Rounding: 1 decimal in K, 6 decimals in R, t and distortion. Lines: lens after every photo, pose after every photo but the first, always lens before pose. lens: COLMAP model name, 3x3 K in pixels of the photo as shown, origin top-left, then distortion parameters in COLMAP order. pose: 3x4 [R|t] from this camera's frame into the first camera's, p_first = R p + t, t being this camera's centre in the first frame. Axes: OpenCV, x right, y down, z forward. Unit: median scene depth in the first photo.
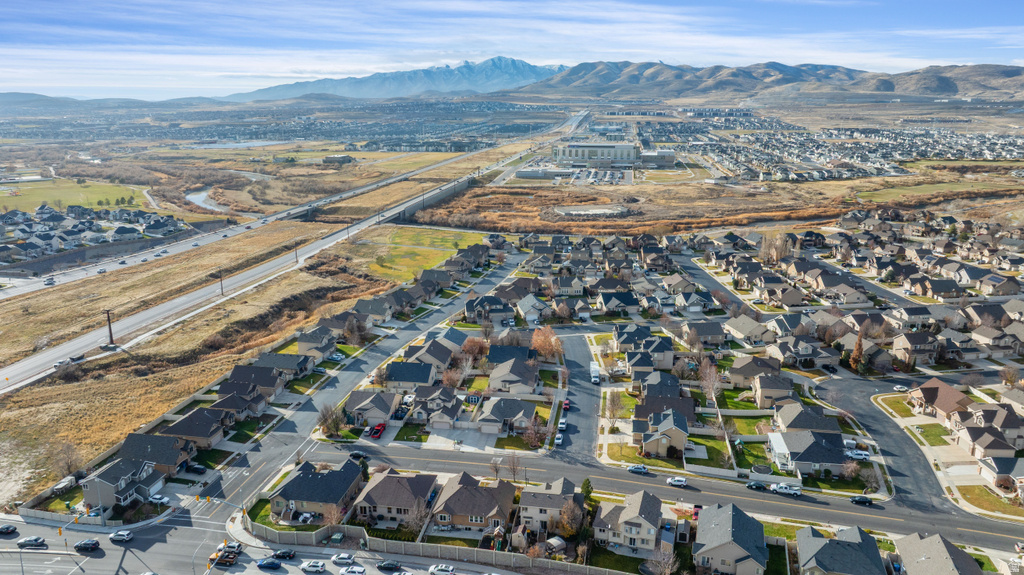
lens RADIAL K [[719.2, 0, 512.0], [0, 719.2, 287.5], [0, 0, 1]] dist [-0.031214, 0.024171]
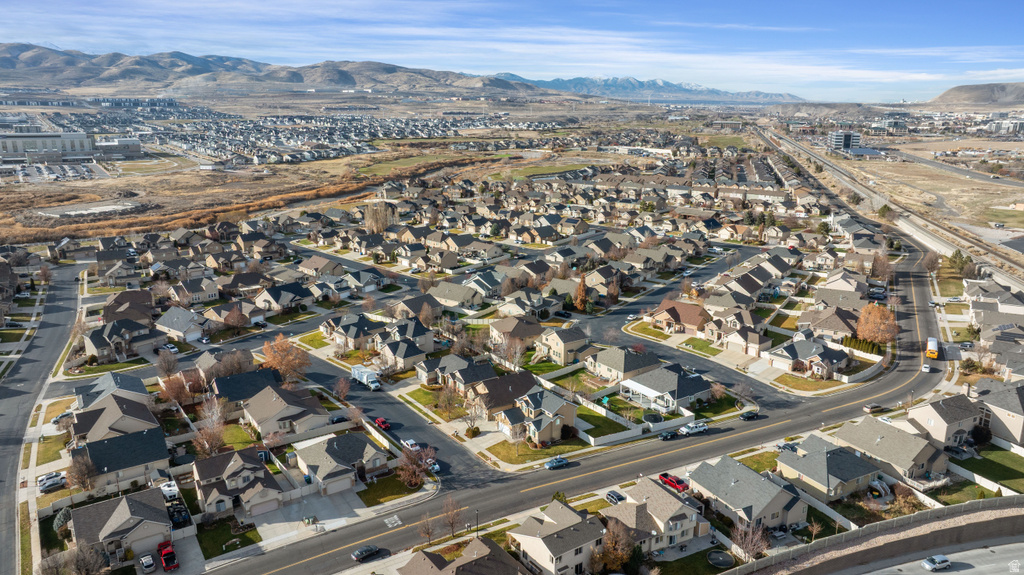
lens RADIAL K [[719.2, 0, 512.0], [0, 719.2, 287.5], [0, 0, 1]] dist [-0.031214, 0.024171]
pose [[0.720721, -0.170179, 0.672012, -0.231330], [0.164041, 0.983735, 0.073188, -0.007699], [-0.673537, 0.057490, 0.736914, 0.256096]]
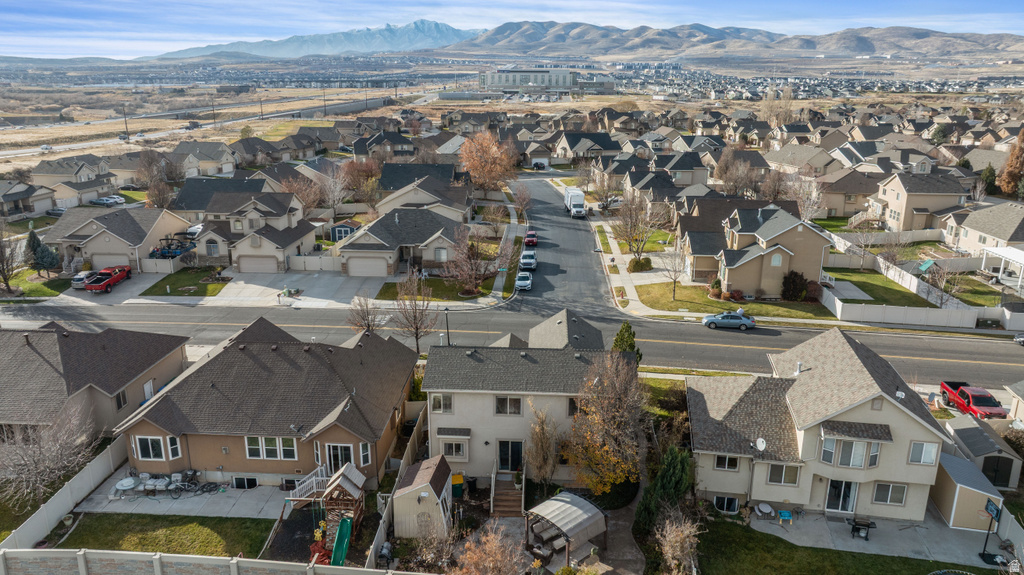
lens RADIAL K [[719.2, 0, 512.0], [0, 719.2, 287.5], [0, 0, 1]] dist [-0.031214, 0.024171]
pose [[0.994934, -0.024530, 0.097496, 0.009712], [0.020357, 0.998843, 0.043571, 0.131509], [-0.098452, -0.041365, 0.994282, 0.375353]]
